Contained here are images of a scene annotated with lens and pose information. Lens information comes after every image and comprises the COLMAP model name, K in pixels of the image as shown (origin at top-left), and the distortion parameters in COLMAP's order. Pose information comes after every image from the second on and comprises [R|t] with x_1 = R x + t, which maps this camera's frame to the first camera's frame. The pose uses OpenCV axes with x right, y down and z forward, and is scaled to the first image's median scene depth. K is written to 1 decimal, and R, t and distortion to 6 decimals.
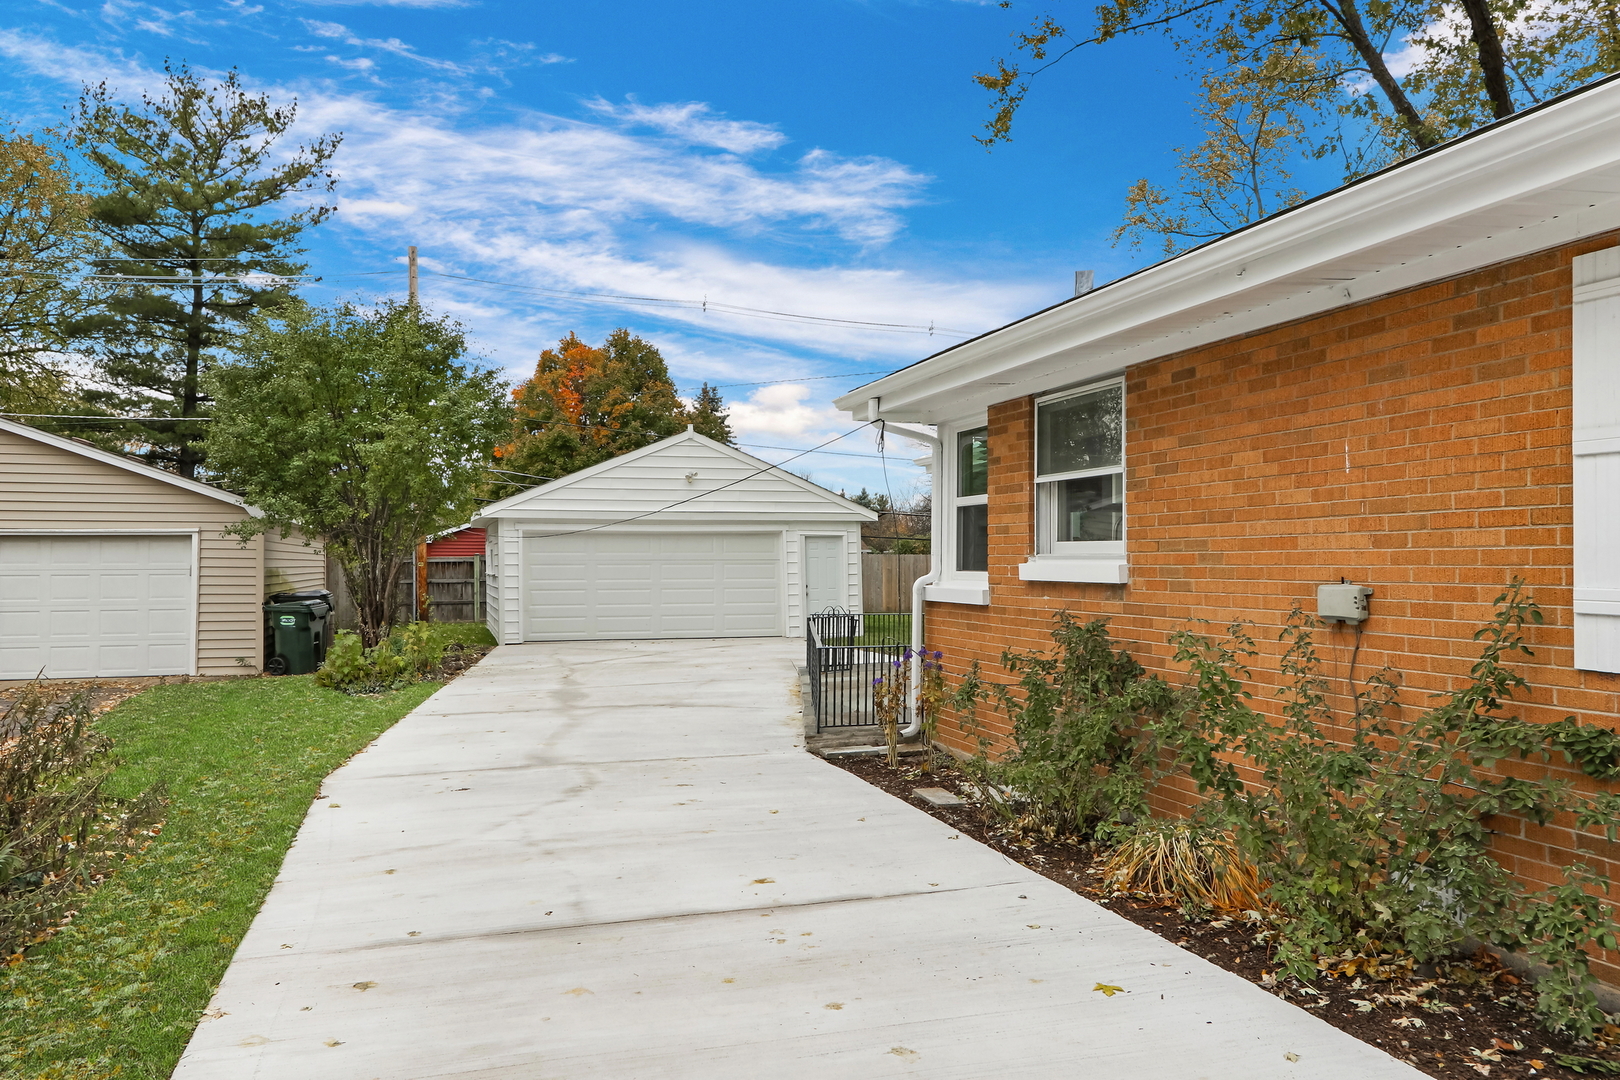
lens RADIAL K [[1134.0, 0, 811.6], [0, 1134.0, 558.4], [0, 0, 1]] dist [0.003739, 0.000993]
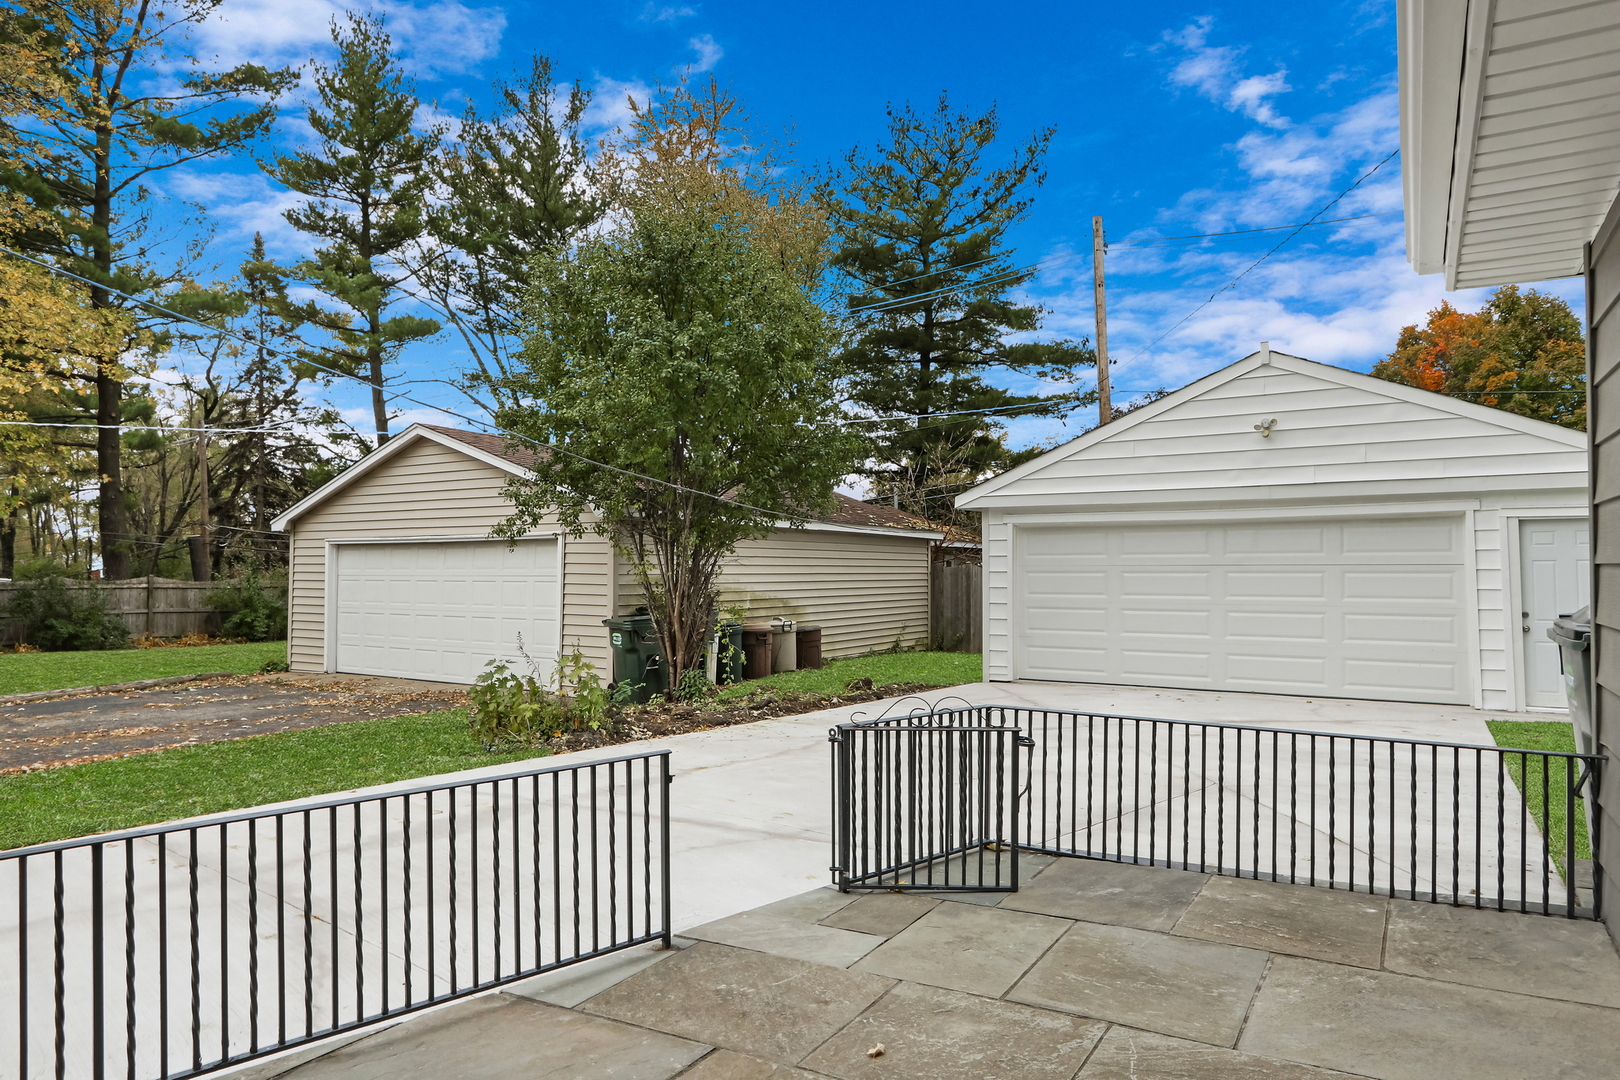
lens RADIAL K [[1001.4, 0, 788.1], [0, 1001.4, 547.7], [0, 0, 1]] dist [-0.007635, -0.001330]
pose [[0.649333, -0.015569, -0.760345, 0.126259], [0.002052, 0.999823, -0.018720, 0.001557], [0.760501, 0.010595, 0.649250, 0.444997]]
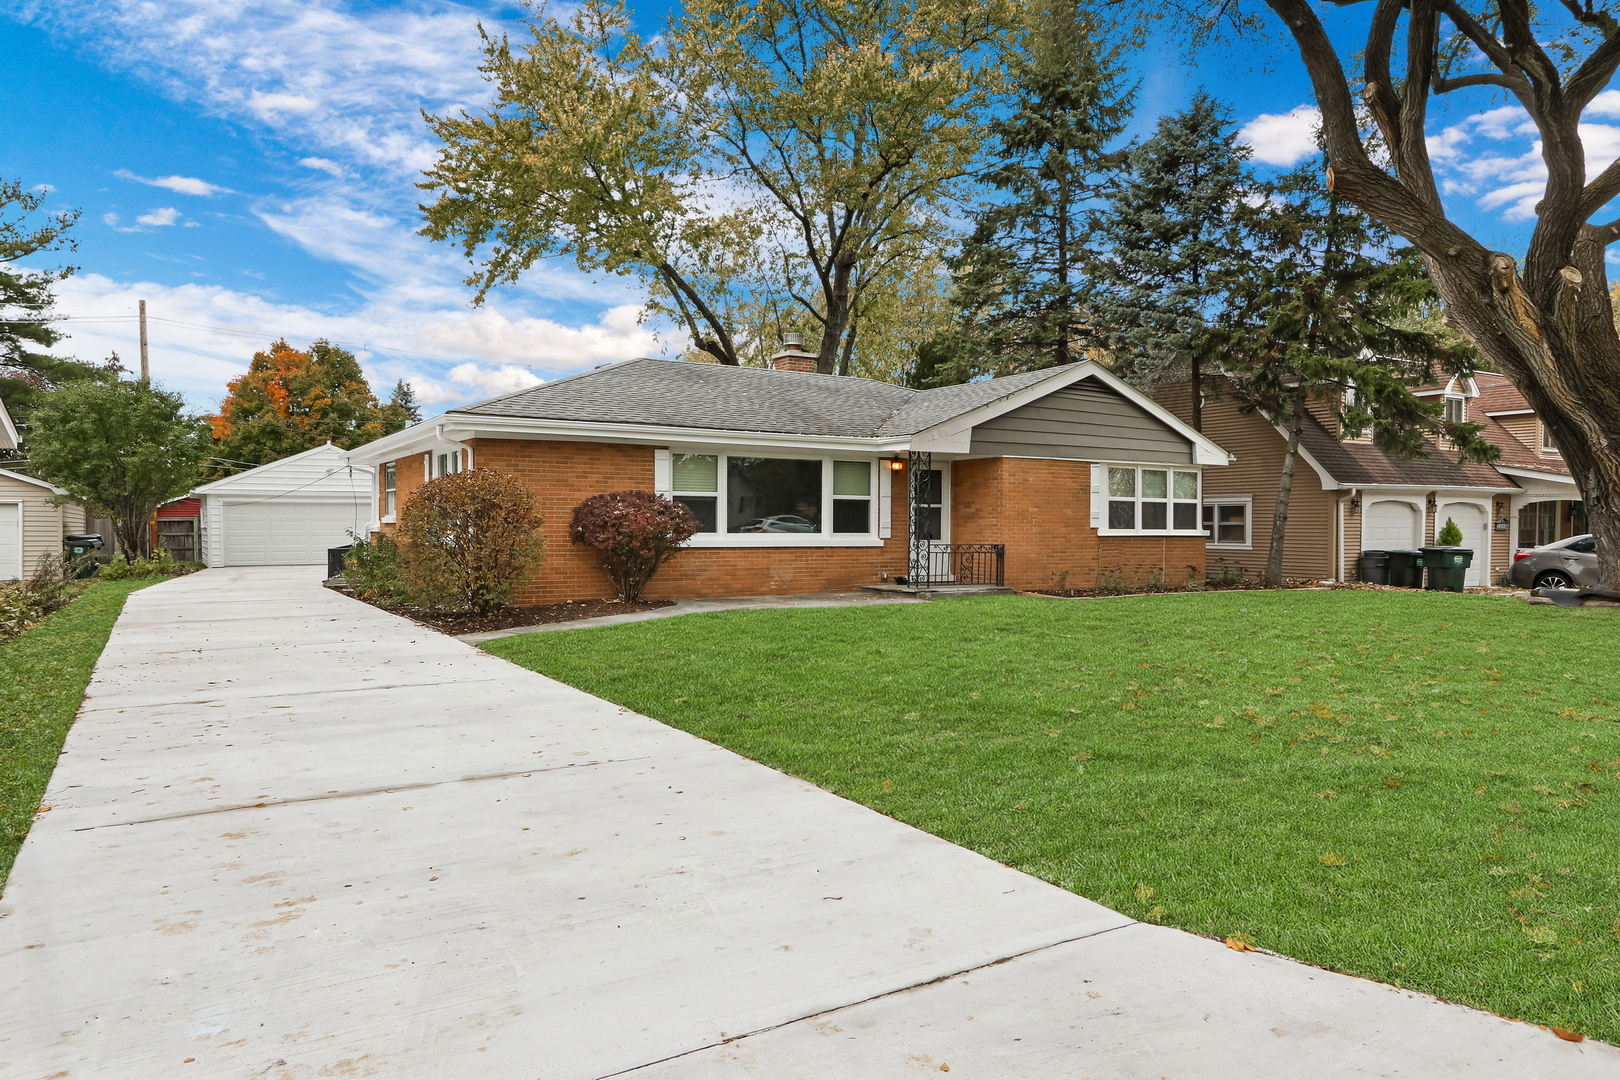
lens RADIAL K [[1001.4, 0, 788.1], [0, 1001.4, 547.7], [0, 0, 1]] dist [-0.007635, -0.001330]
pose [[0.970643, -0.003081, 0.240506, 0.216222], [-0.003035, 0.999681, 0.025056, 0.005381], [-0.240506, -0.025050, 0.970324, -0.685951]]
